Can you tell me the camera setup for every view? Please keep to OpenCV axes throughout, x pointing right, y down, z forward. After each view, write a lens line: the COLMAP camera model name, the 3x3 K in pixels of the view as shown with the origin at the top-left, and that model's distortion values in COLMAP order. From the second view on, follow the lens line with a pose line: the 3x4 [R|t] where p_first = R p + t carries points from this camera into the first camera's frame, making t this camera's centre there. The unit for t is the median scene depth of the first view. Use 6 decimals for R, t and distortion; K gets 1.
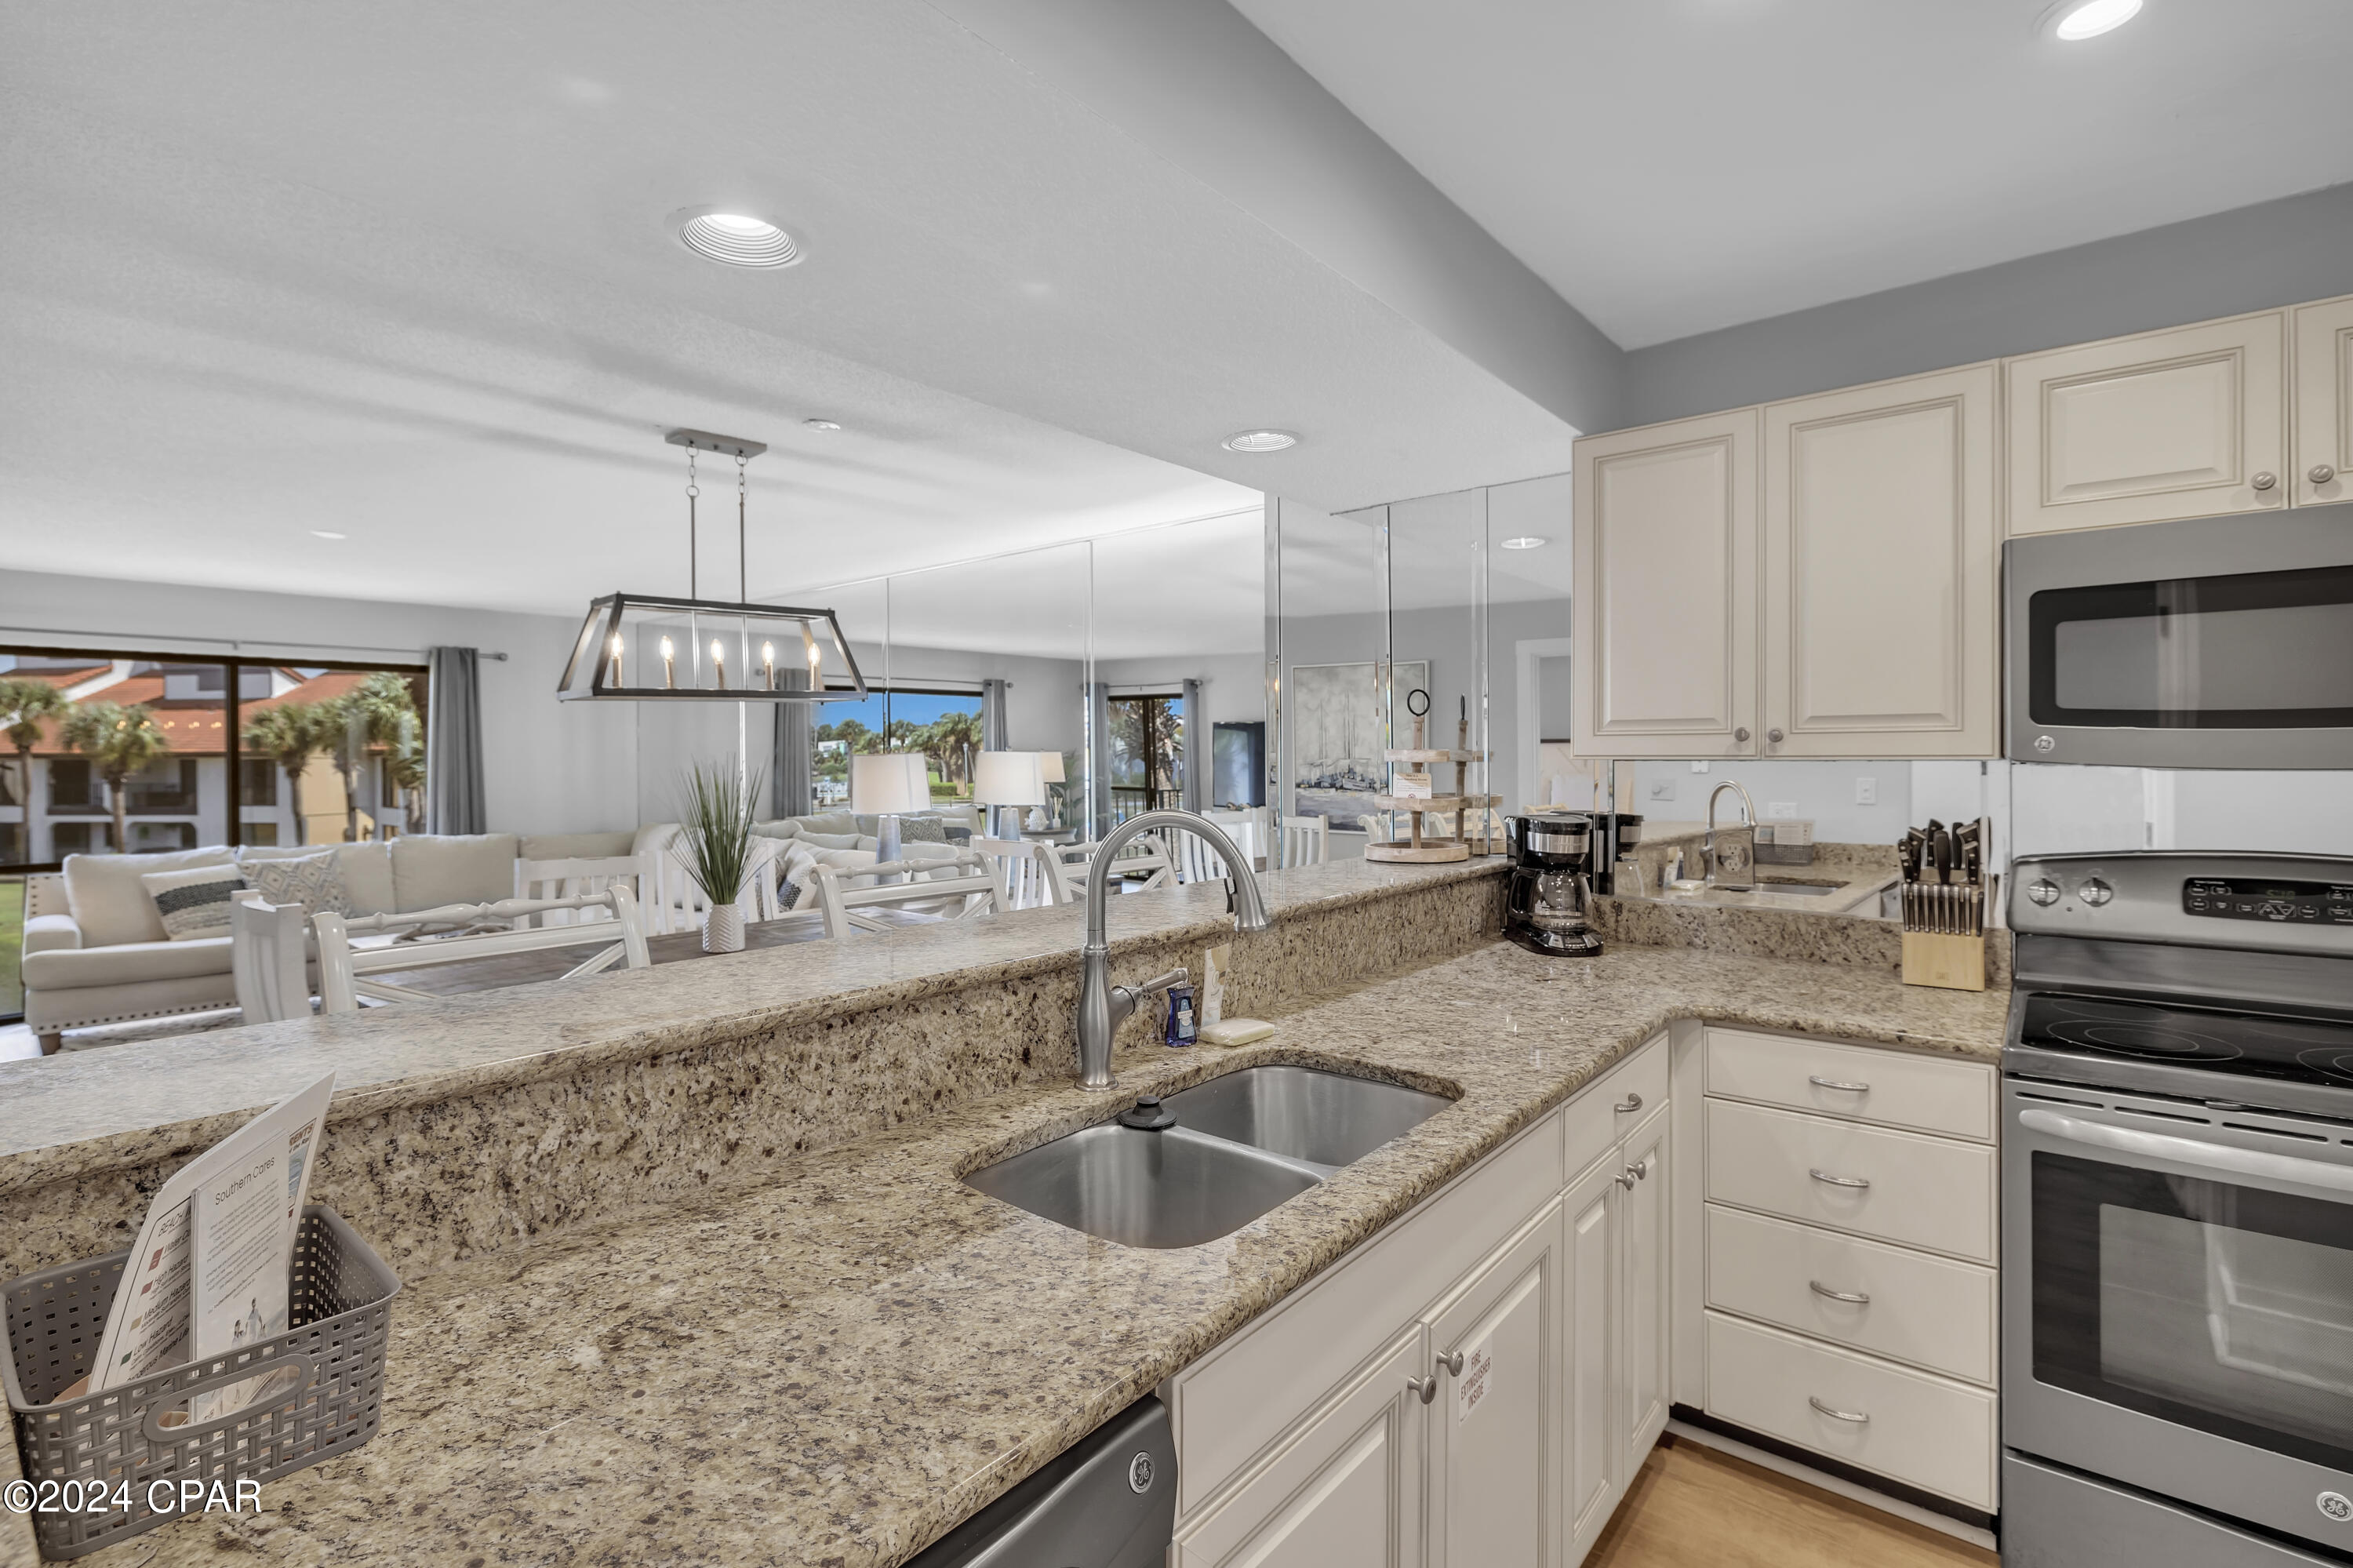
lens RADIAL K [[1078.7, 0, 1178.1], [0, 1078.7, 763.3], [0, 0, 1]] dist [-0.003280, 0.000351]
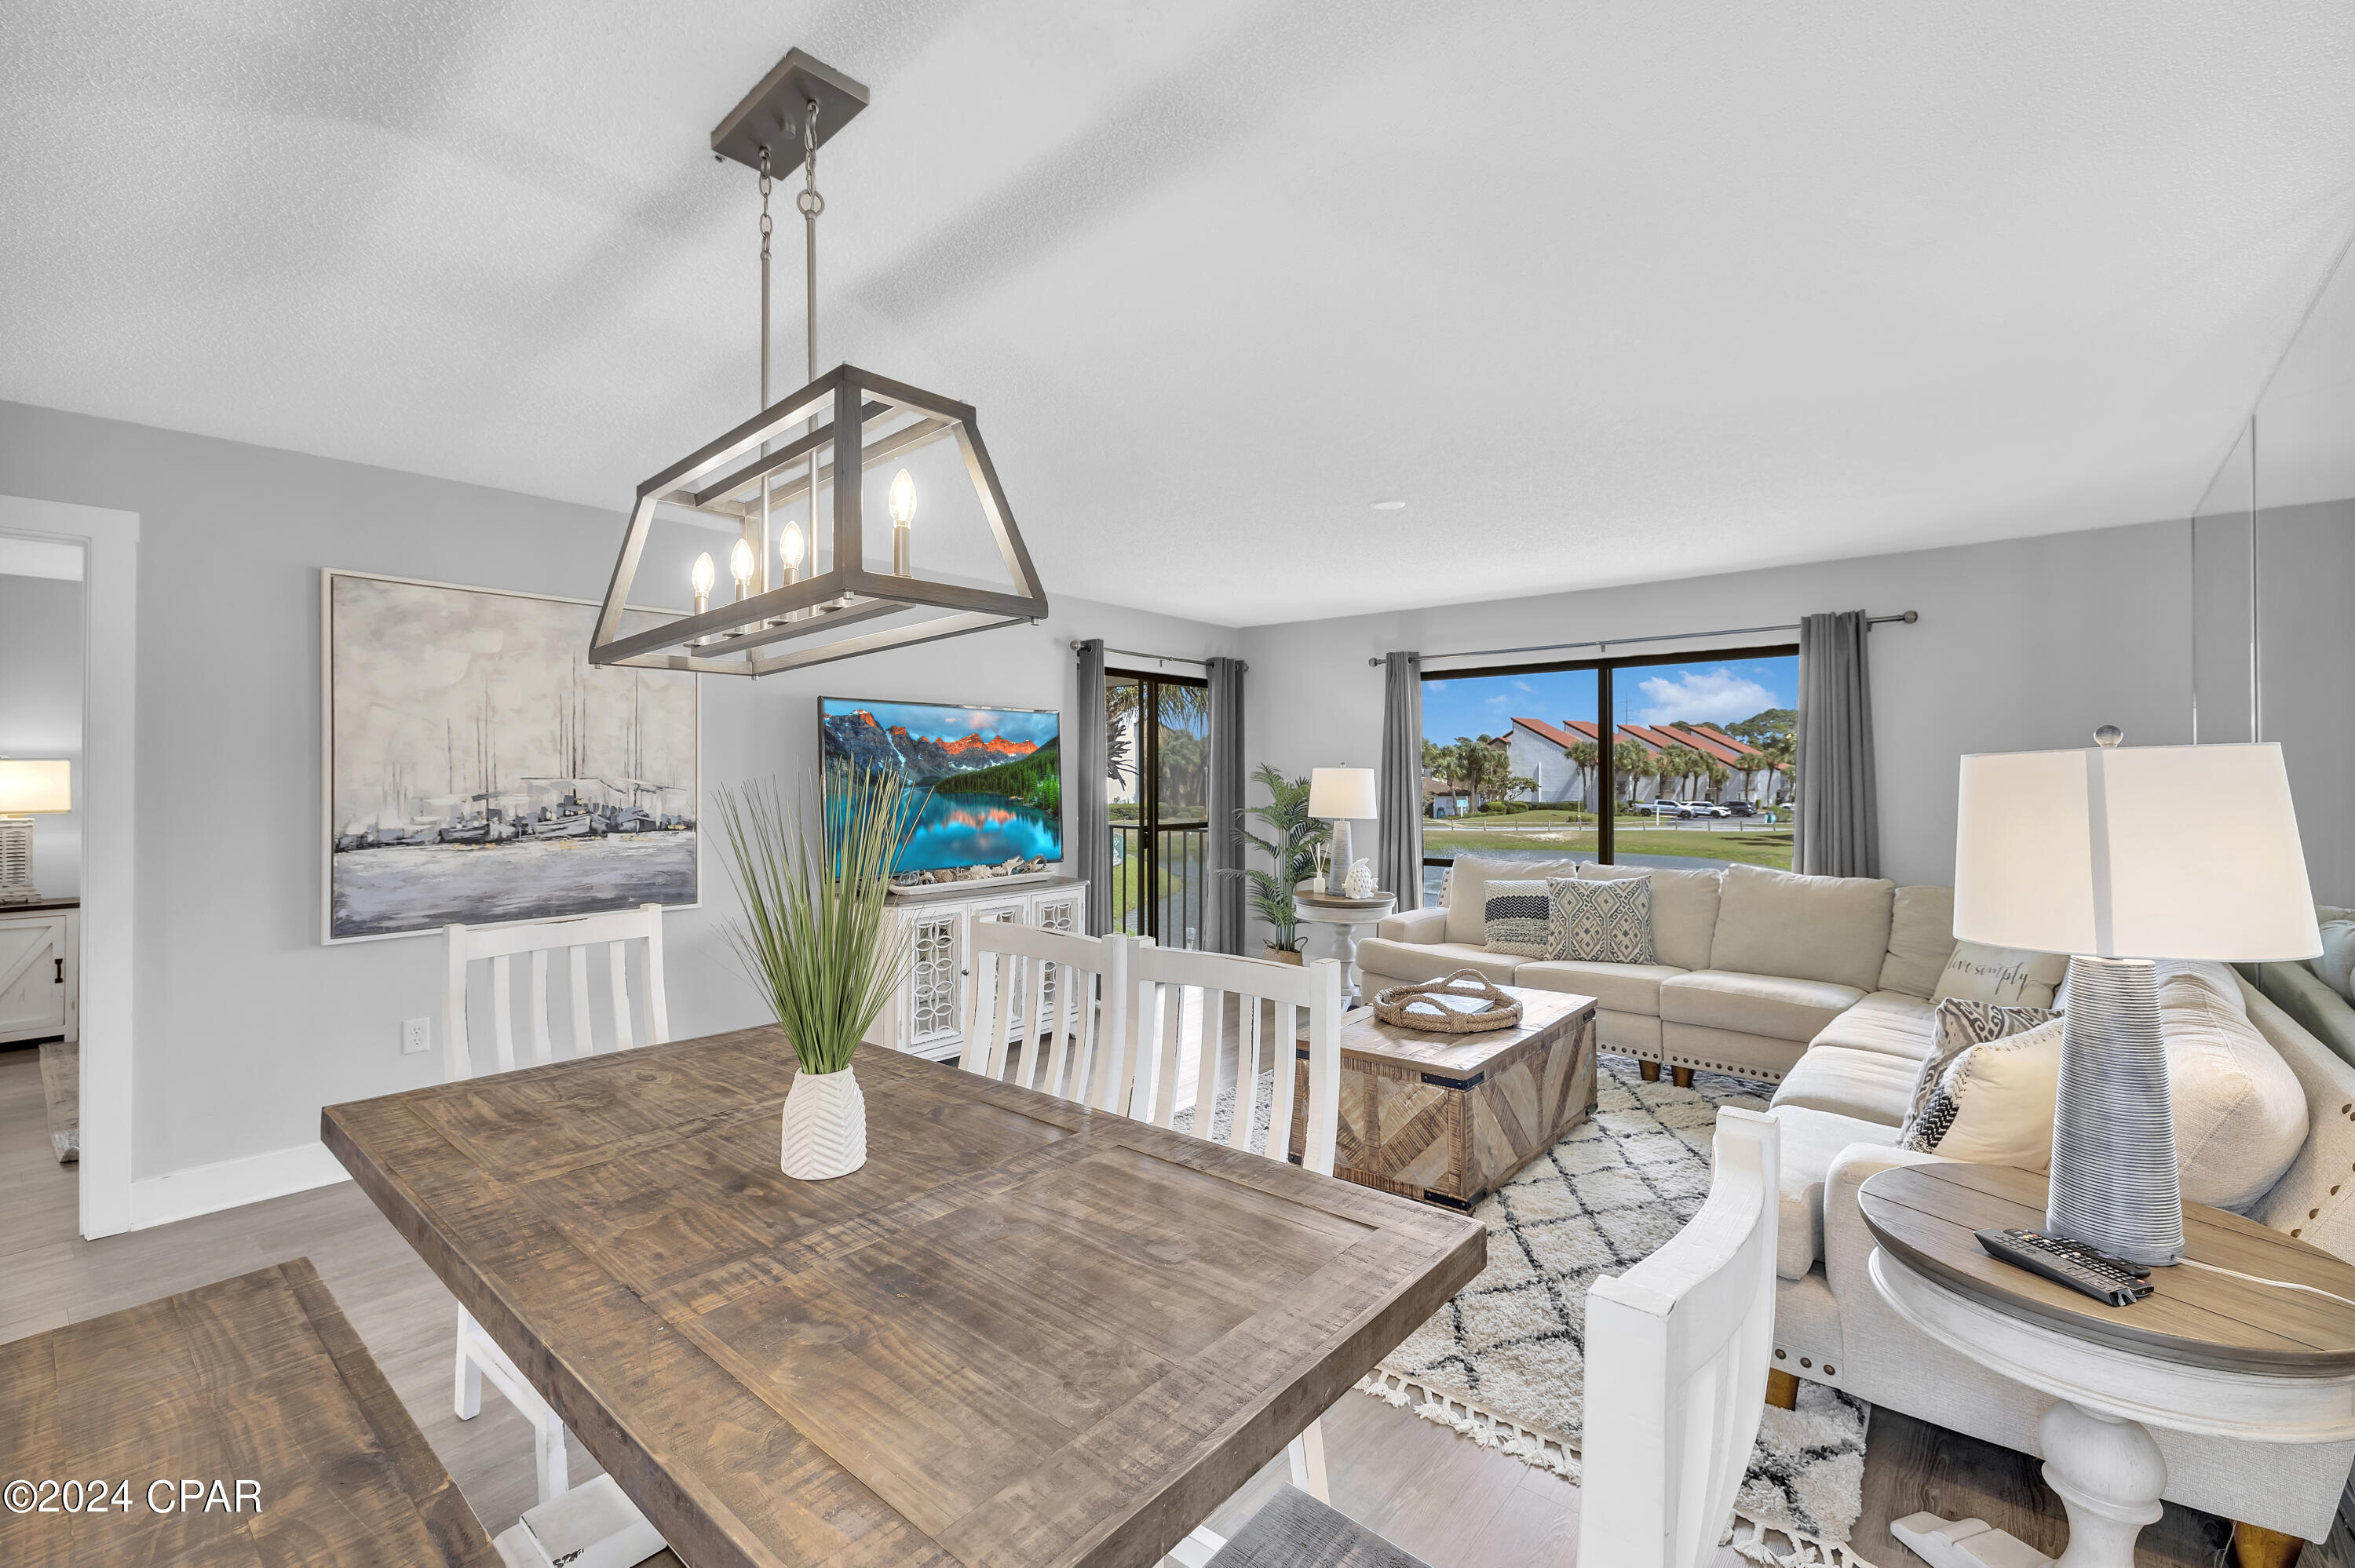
lens RADIAL K [[1014.1, 0, 1171.6], [0, 1014.1, 764.8], [0, 0, 1]] dist [-0.000719, -0.000190]
pose [[-0.011949, -0.002870, -0.999924, 0.041070], [-0.005254, 0.999982, -0.002808, -0.007425], [0.999915, 0.005220, -0.011964, 1.853966]]
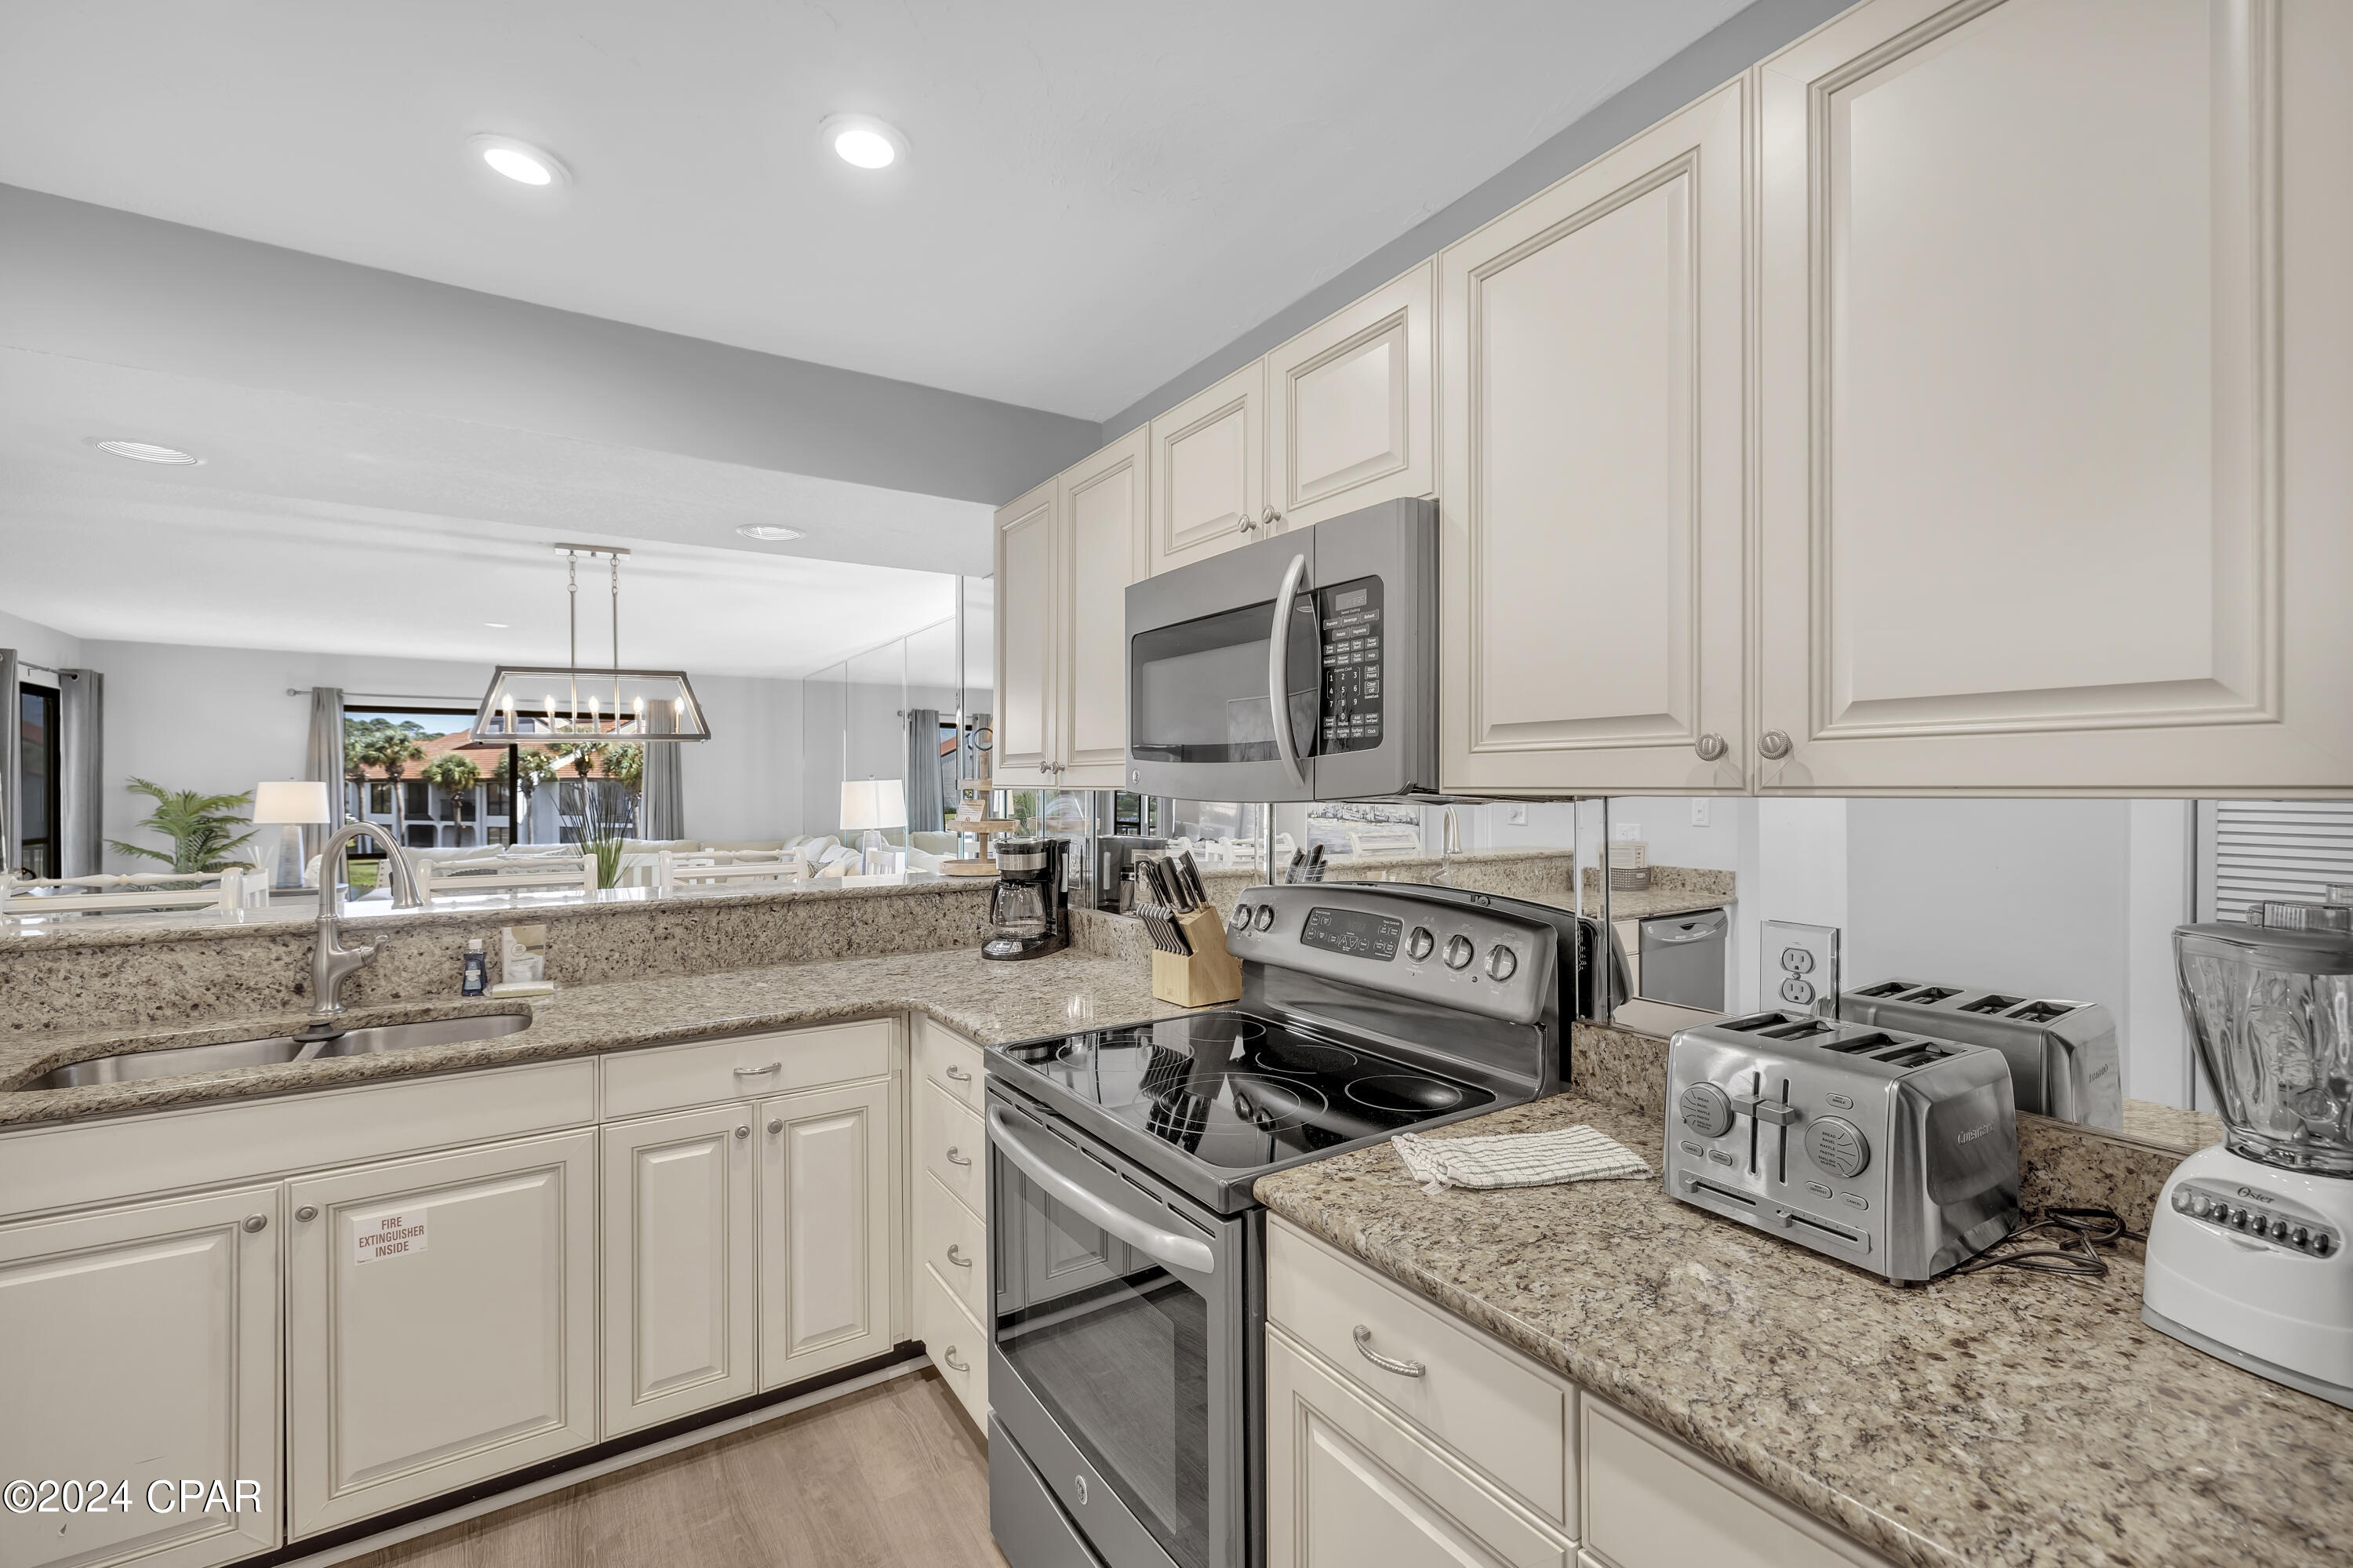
lens RADIAL K [[988.2, 0, 1177.7], [0, 988.2, 779.9], [0, 0, 1]] dist [-0.001087, -0.000389]
pose [[0.954891, 0.002991, -0.296941, 1.005587], [-0.005840, 0.999945, -0.008711, -0.004834], [0.296898, 0.010052, 0.954856, 0.055913]]
